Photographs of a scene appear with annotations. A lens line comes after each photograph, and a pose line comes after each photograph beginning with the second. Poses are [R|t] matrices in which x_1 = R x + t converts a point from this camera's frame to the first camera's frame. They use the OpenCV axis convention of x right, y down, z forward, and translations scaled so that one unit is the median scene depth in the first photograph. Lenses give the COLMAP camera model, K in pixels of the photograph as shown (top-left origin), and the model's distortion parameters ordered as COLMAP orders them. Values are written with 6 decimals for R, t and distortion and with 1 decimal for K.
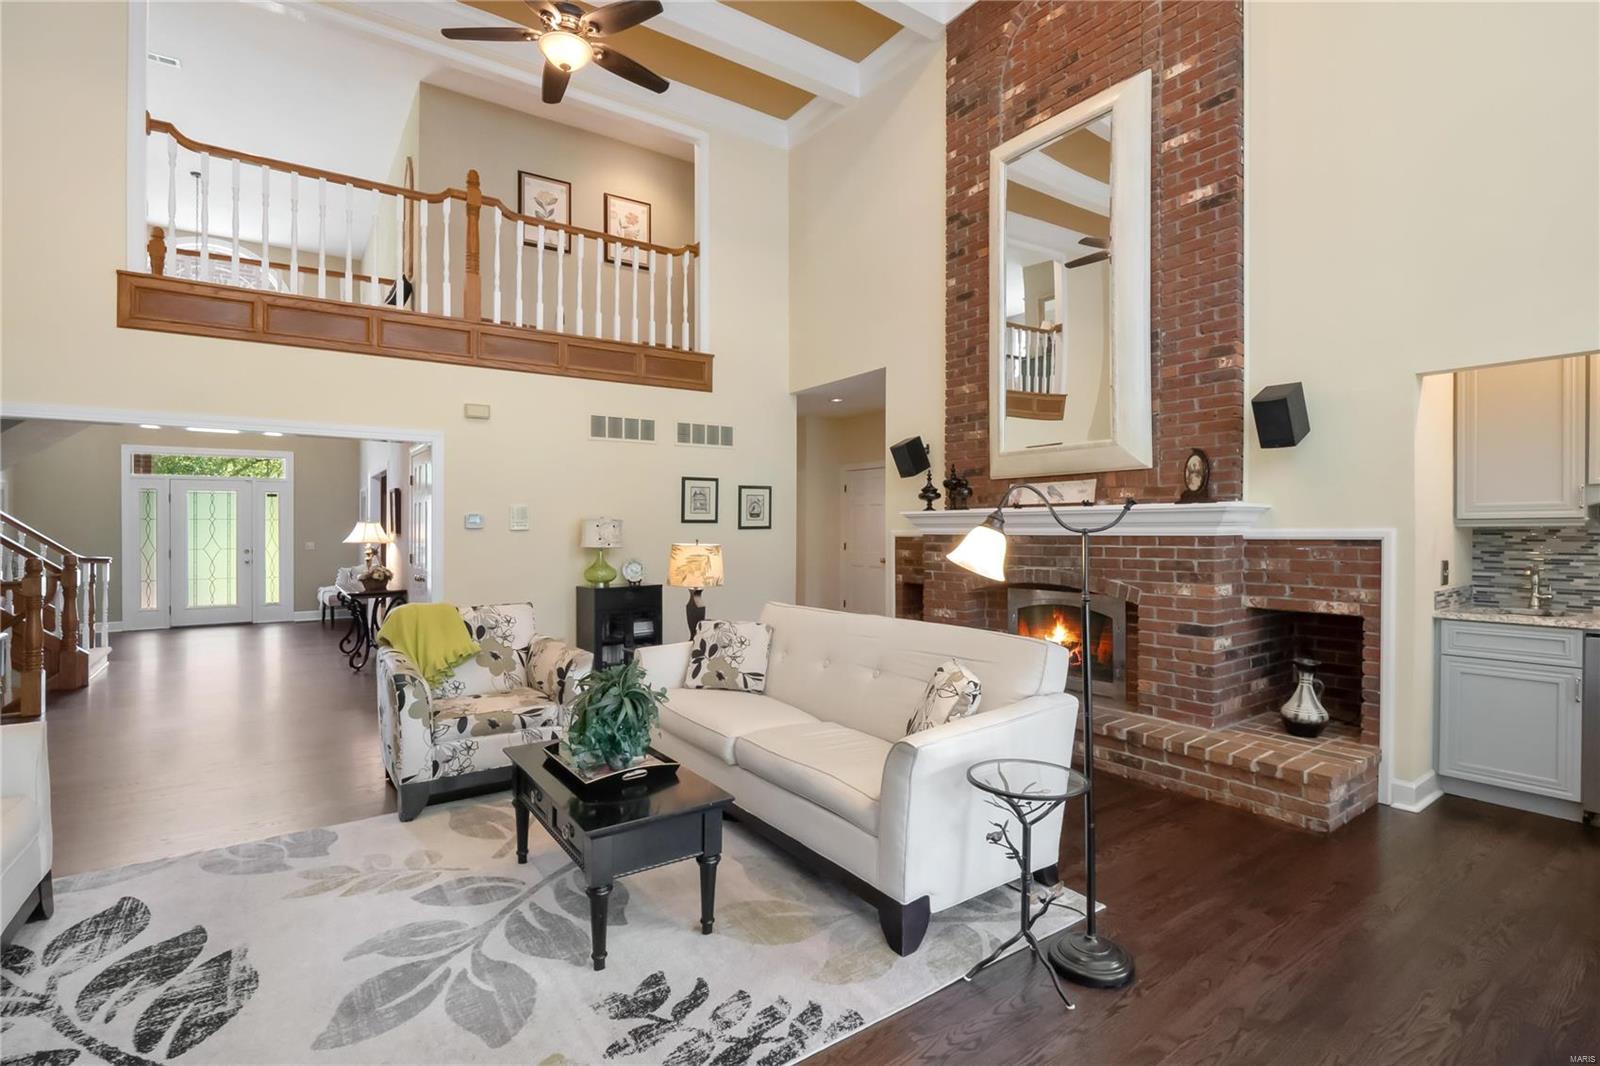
lens RADIAL K [[750.2, 0, 805.9], [0, 750.2, 520.2], [0, 0, 1]] dist [-0.014817, -0.000756]
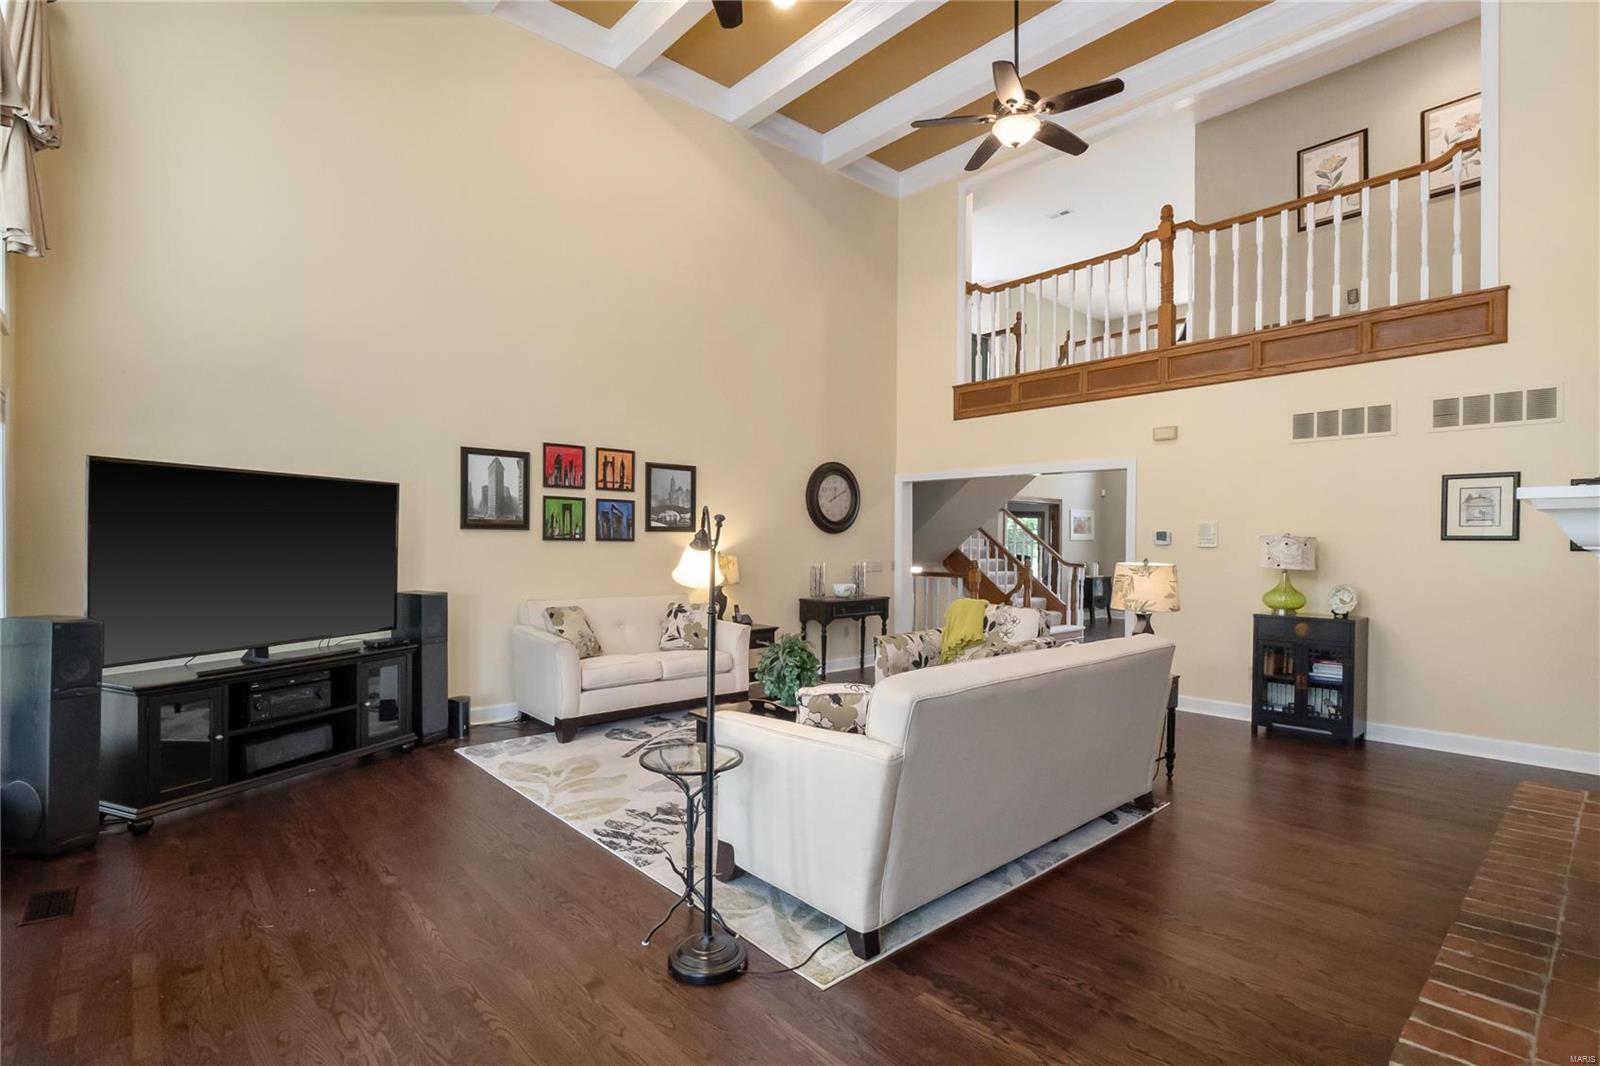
lens RADIAL K [[750.2, 0, 805.9], [0, 750.2, 520.2], [0, 0, 1]] dist [-0.014817, -0.000756]
pose [[0.115280, -0.024915, -0.993021, 0.508498], [0.000796, 0.999687, -0.024990, 0.001748], [0.993333, 0.002091, 0.115263, 0.357132]]
